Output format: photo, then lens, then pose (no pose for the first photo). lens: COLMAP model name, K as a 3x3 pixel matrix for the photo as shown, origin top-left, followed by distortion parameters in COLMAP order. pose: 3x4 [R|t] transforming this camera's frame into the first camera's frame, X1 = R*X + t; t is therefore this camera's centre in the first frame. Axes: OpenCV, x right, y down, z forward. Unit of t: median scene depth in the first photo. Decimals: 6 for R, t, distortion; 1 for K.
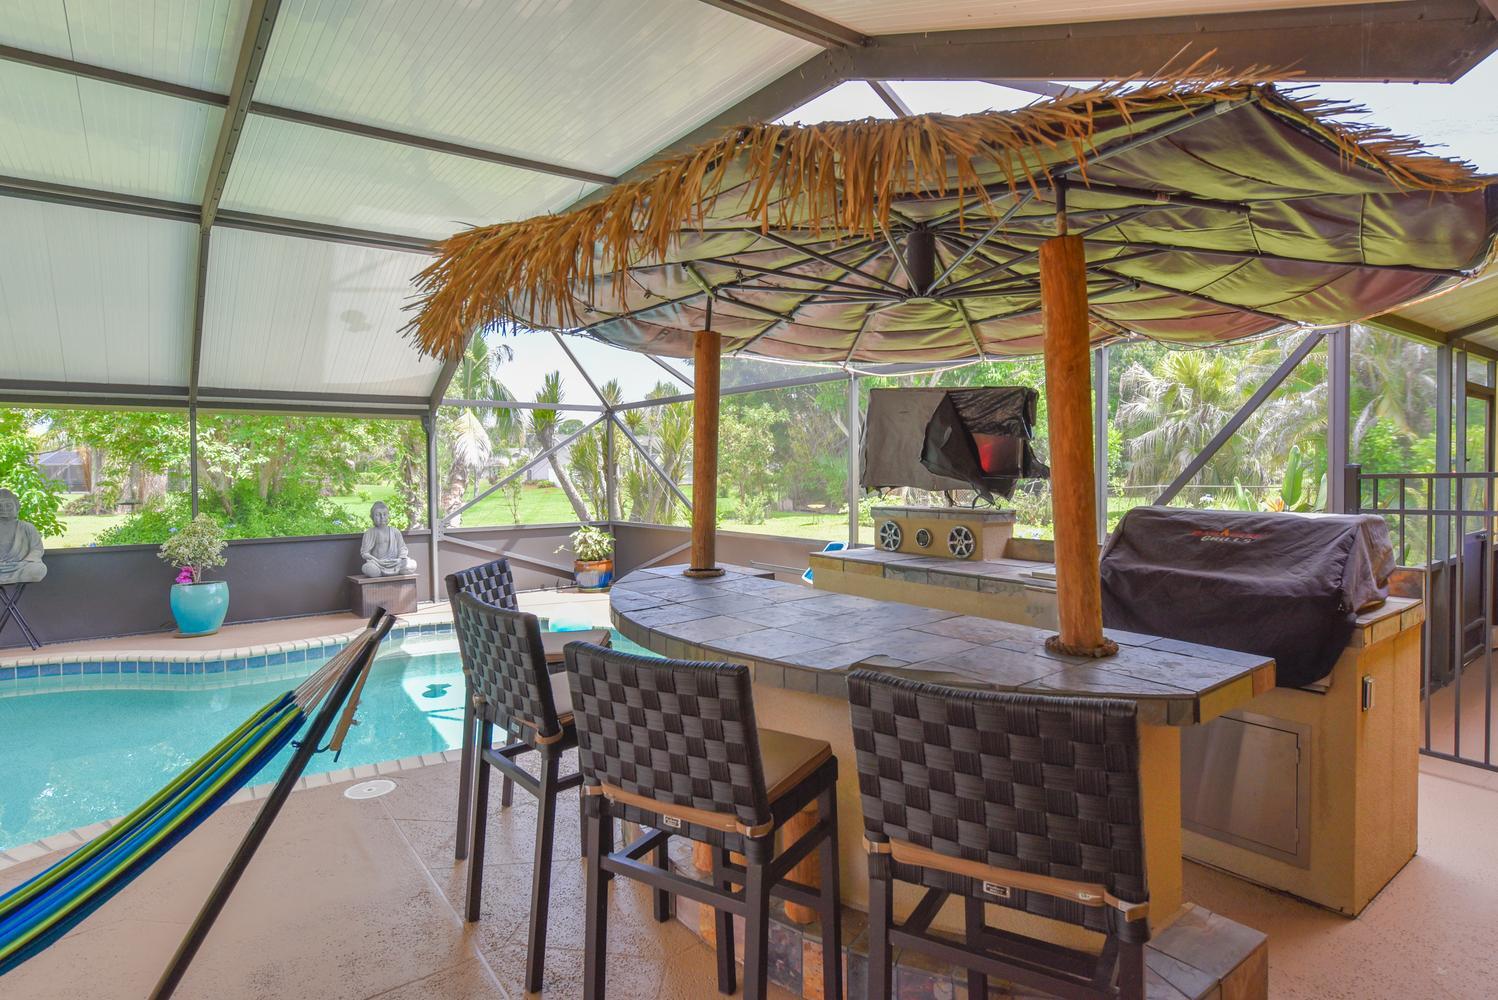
lens RADIAL K [[801.6, 0, 701.0], [0, 801.6, 470.6], [0, 0, 1]] dist [0.003889, -0.000043]
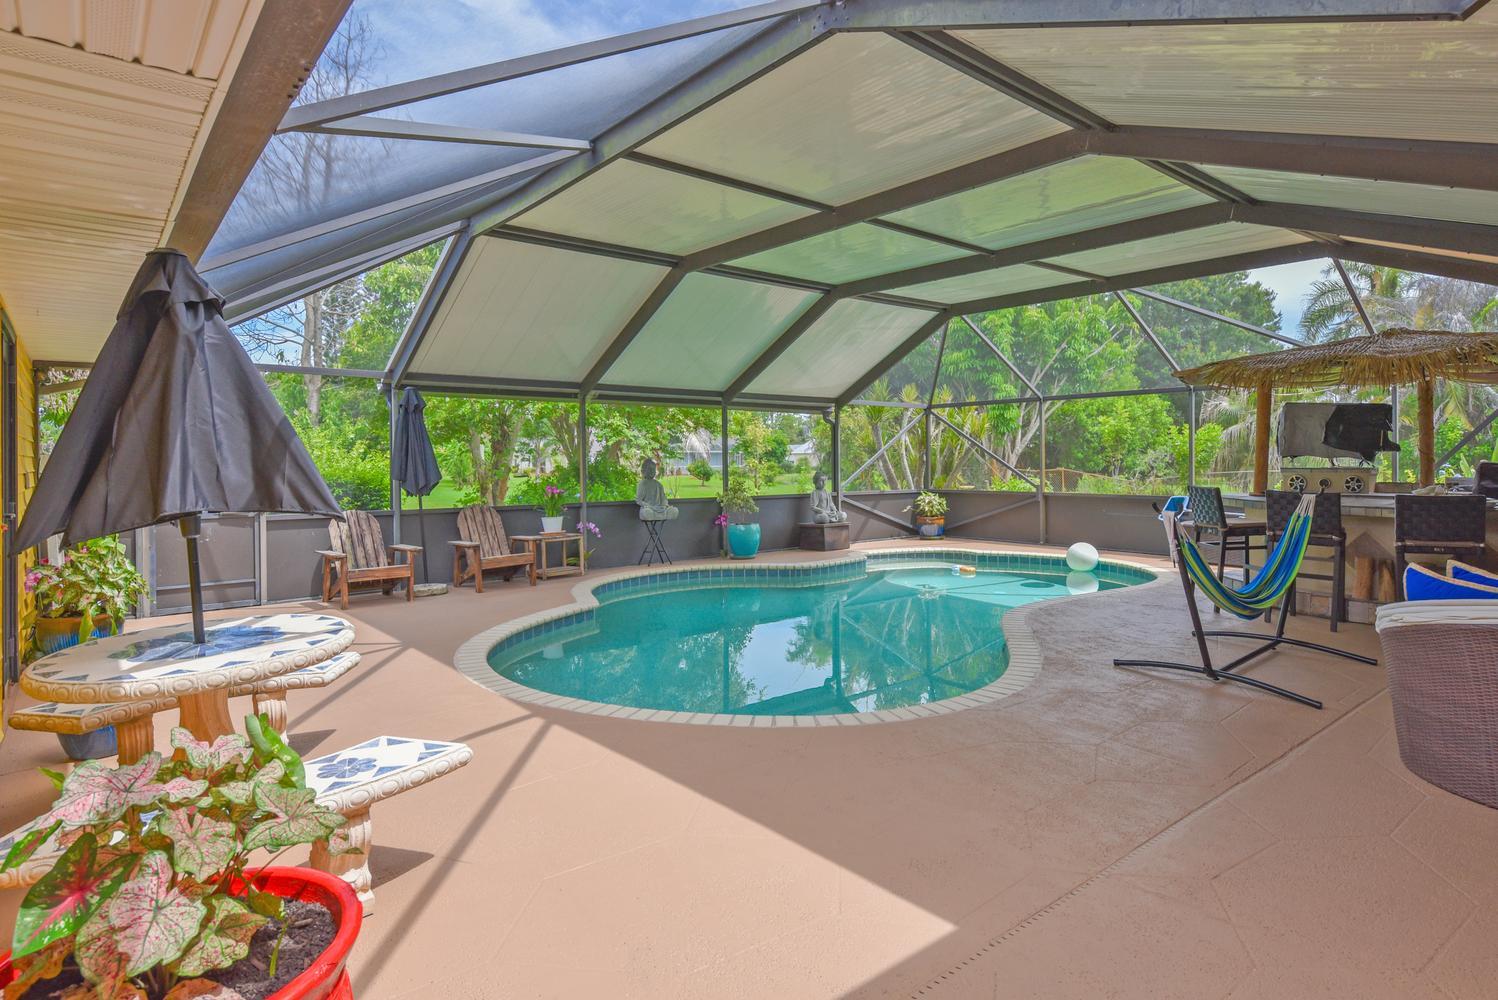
lens RADIAL K [[801.6, 0, 753.2], [0, 801.6, 503.2], [0, 0, 1]] dist [0.003889, -0.000043]
pose [[0.998845, 0.003203, 0.047936, -0.603701], [-0.005689, 0.998641, 0.051814, 0.021142], [-0.047705, -0.052026, 0.997506, -0.430918]]
